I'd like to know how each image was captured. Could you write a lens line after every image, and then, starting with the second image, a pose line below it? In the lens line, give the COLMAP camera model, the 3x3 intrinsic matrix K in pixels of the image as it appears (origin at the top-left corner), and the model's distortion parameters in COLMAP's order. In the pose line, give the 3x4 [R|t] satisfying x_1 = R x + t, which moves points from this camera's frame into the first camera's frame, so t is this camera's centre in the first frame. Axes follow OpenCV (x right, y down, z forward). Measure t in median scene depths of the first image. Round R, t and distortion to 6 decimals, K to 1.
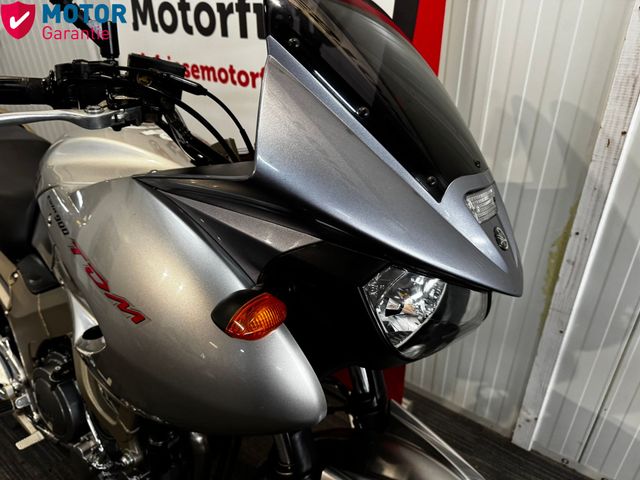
lens RADIAL K [[457.6, 0, 318.7], [0, 457.6, 237.5], [0, 0, 1]] dist [-0.003921, -0.004981]
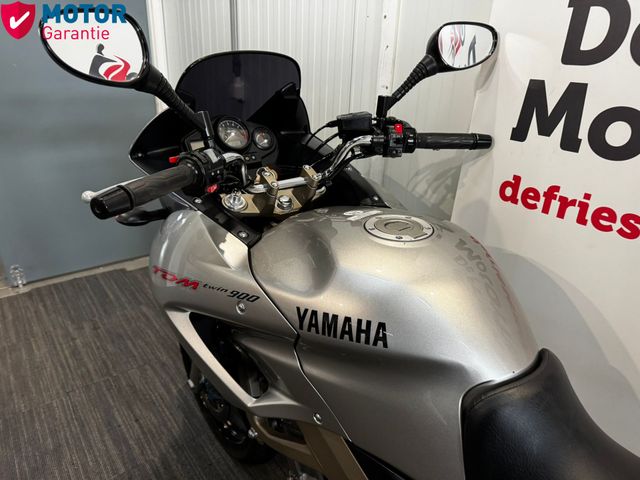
lens RADIAL K [[457.6, 0, 318.7], [0, 457.6, 237.5], [0, 0, 1]] dist [-0.003921, -0.004981]
pose [[0.954441, 0.161373, -0.251002, -0.652497], [-0.193165, 0.975259, -0.107507, -0.284916], [0.227443, 0.151094, 0.961998, 0.502699]]
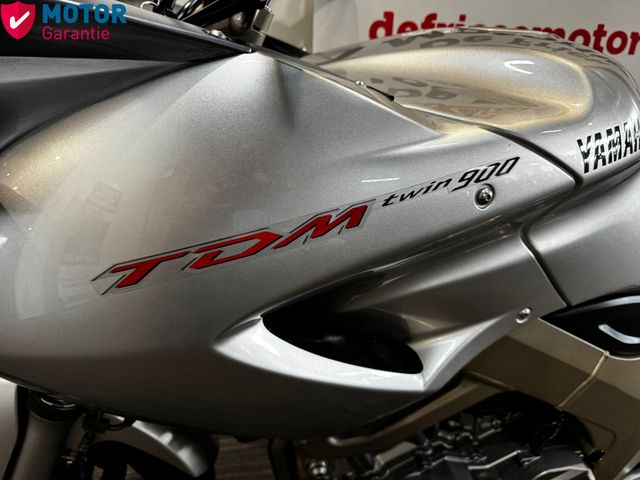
lens RADIAL K [[457.6, 0, 318.7], [0, 457.6, 237.5], [0, 0, 1]] dist [-0.003921, -0.004981]
pose [[0.715669, -0.247298, 0.653193, -1.213654], [0.300181, 0.953344, 0.032043, -0.255776], [-0.630642, 0.173144, 0.756513, 0.940242]]
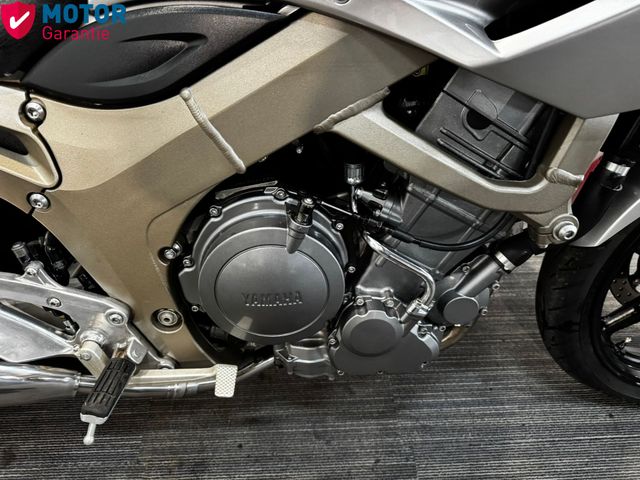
lens RADIAL K [[456.6, 0, 323.1], [0, 456.6, 233.9], [0, 0, 1]] dist [-0.001050, -0.003095]
pose [[0.778264, -0.394152, 0.488825, -0.708368], [0.281559, 0.914861, 0.289402, 0.146187], [-0.561275, -0.087598, 0.822981, 0.465260]]
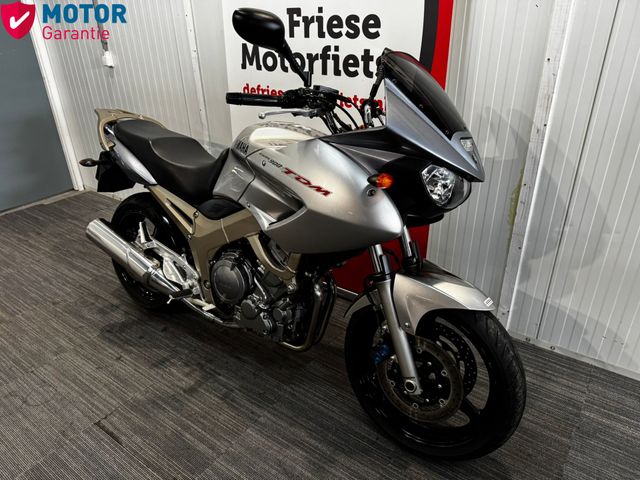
lens RADIAL K [[443.4, 0, 320.0], [0, 443.4, 240.0], [0, 0, 1]] dist [0.104238, -0.202115]
pose [[0.999963, -0.006319, 0.005764, -0.213993], [0.006556, 0.999091, -0.042119, 0.253013], [-0.005492, 0.042155, 0.999096, -0.657019]]
